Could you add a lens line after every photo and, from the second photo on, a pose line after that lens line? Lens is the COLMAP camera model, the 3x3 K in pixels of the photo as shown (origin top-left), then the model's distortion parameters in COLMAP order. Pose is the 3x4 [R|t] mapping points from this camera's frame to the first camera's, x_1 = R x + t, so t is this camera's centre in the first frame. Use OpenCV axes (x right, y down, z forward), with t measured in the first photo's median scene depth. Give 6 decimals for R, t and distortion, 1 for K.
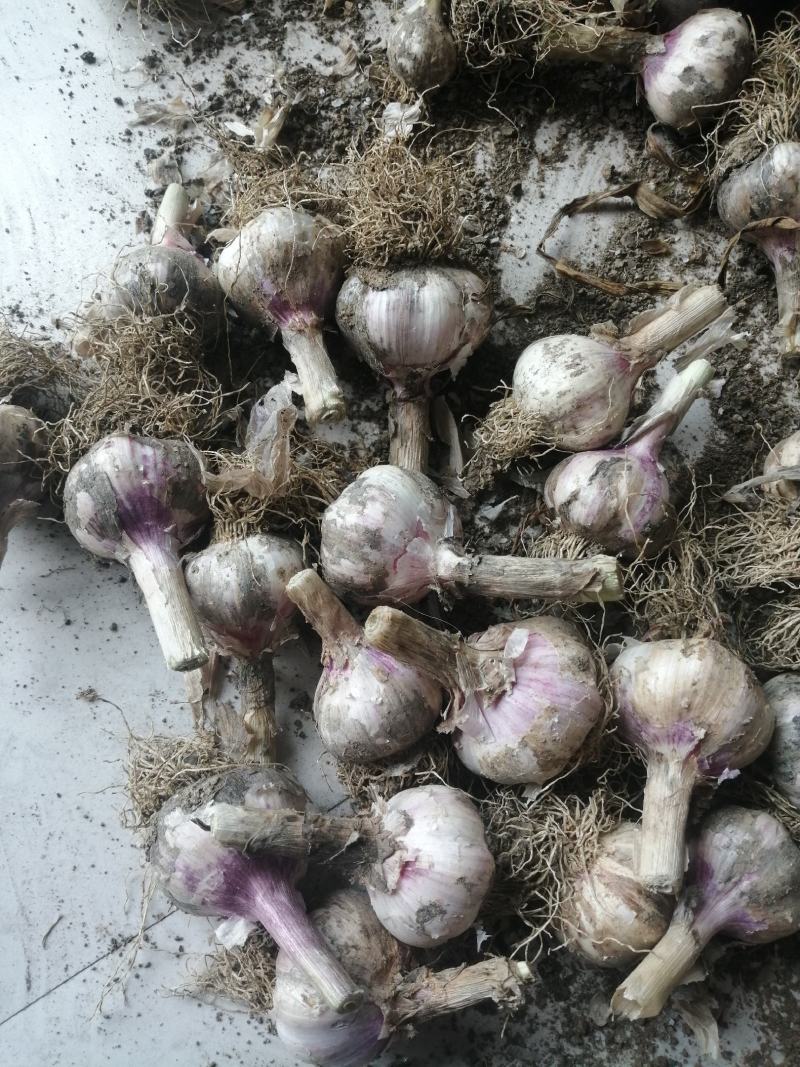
lens RADIAL K [[845.6, 0, 395.3], [0, 845.6, 530.1], [0, 0, 1]] dist [0.000888, -0.019268]
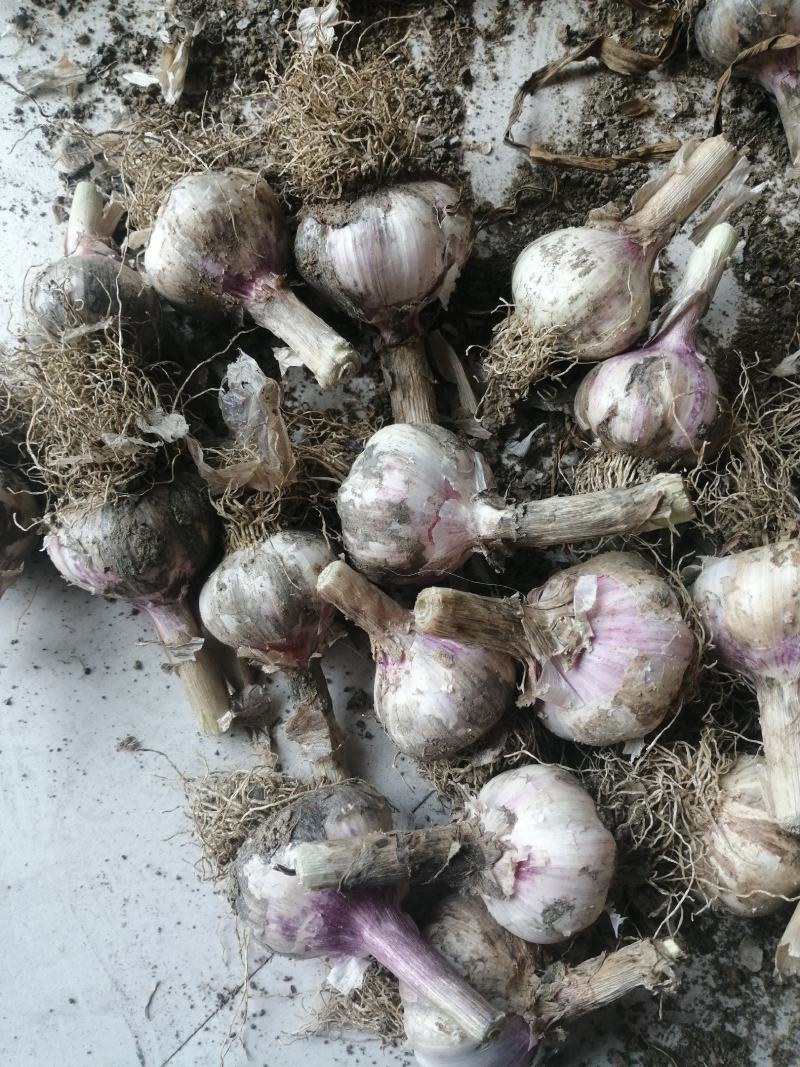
lens RADIAL K [[845.6, 0, 402.2], [0, 845.6, 531.5], [0, 0, 1]] dist [0.000888, -0.019268]
pose [[0.975522, -0.219528, -0.012791, -0.015716], [0.219858, 0.972534, 0.076425, -0.033874], [-0.004337, -0.077366, 0.996993, 0.117471]]
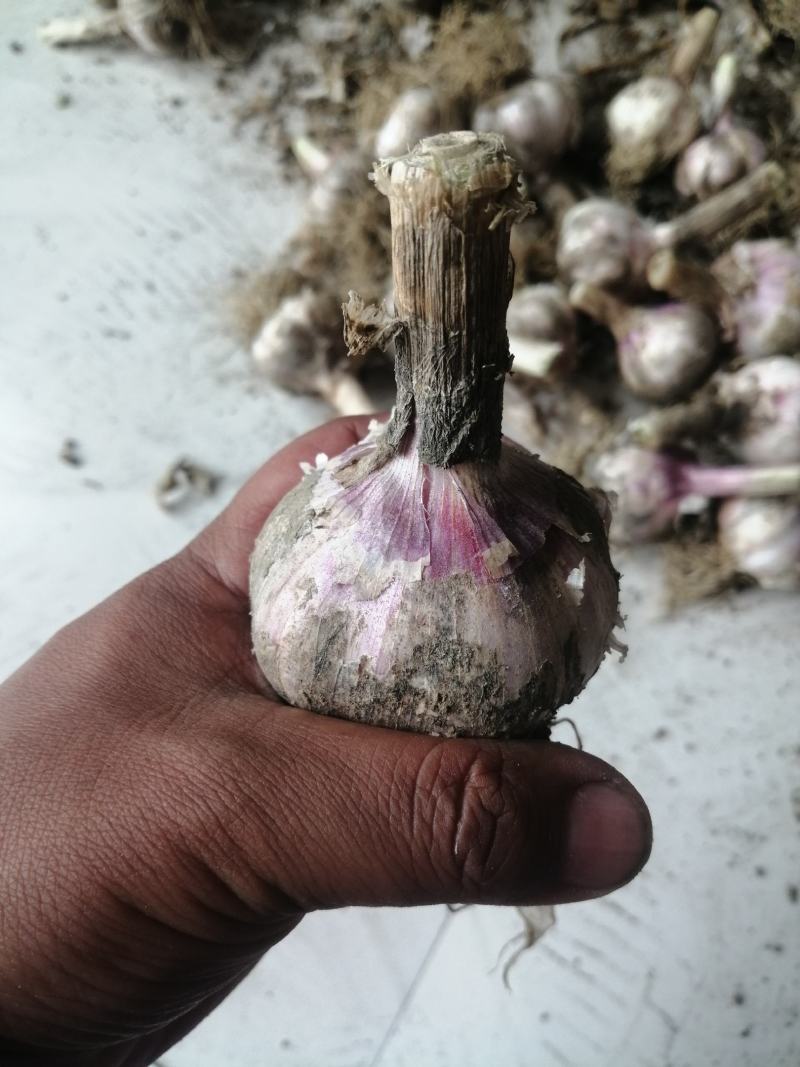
lens RADIAL K [[845.6, 0, 401.6], [0, 845.6, 535.5], [0, 0, 1]] dist [0.000888, -0.019268]
pose [[0.867790, -0.480922, 0.125122, -0.643593], [0.493302, 0.864074, -0.100146, 0.350654], [-0.059952, 0.148629, 0.987074, -0.201162]]
